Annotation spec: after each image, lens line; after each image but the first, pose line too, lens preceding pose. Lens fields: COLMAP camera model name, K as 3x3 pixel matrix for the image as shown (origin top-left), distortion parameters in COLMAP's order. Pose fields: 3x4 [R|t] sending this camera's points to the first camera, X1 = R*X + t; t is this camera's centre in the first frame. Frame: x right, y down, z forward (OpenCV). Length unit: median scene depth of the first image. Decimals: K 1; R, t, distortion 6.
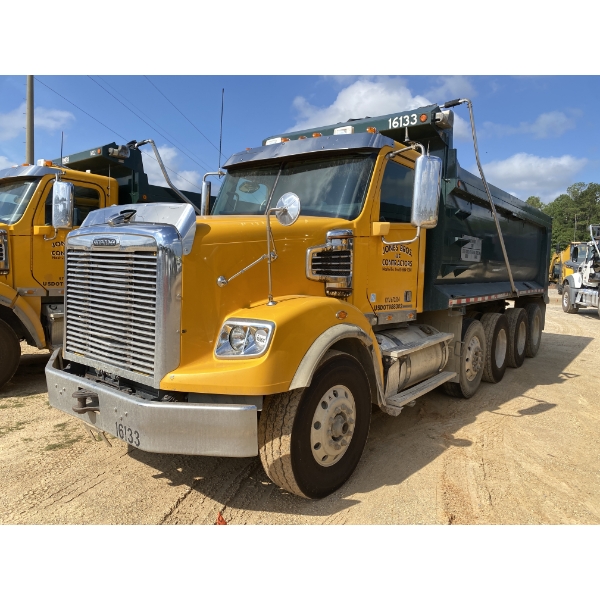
lens RADIAL K [[469.0, 0, 301.0], [0, 469.0, 298.1], [0, 0, 1]] dist [0.017702, -0.035667]
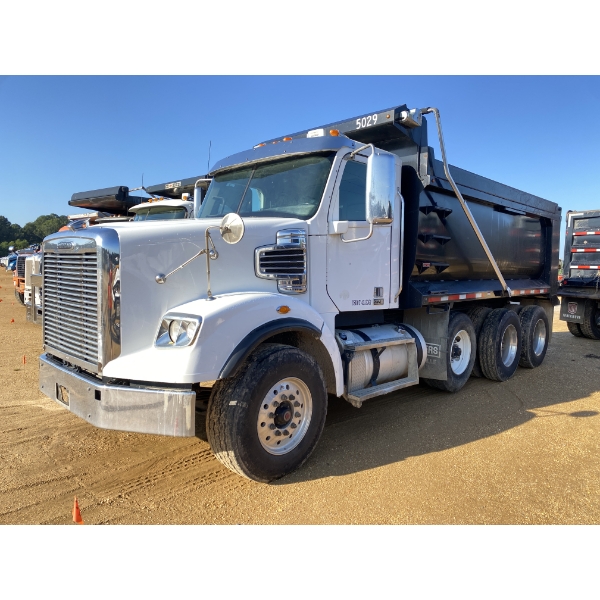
lens RADIAL K [[469.0, 0, 303.9], [0, 469.0, 299.8], [0, 0, 1]] dist [0.017702, -0.035667]
pose [[0.992826, -0.008032, -0.119301, 0.229545], [0.007445, 0.999958, -0.005358, 0.017162], [0.119339, 0.004432, 0.992844, -0.032030]]
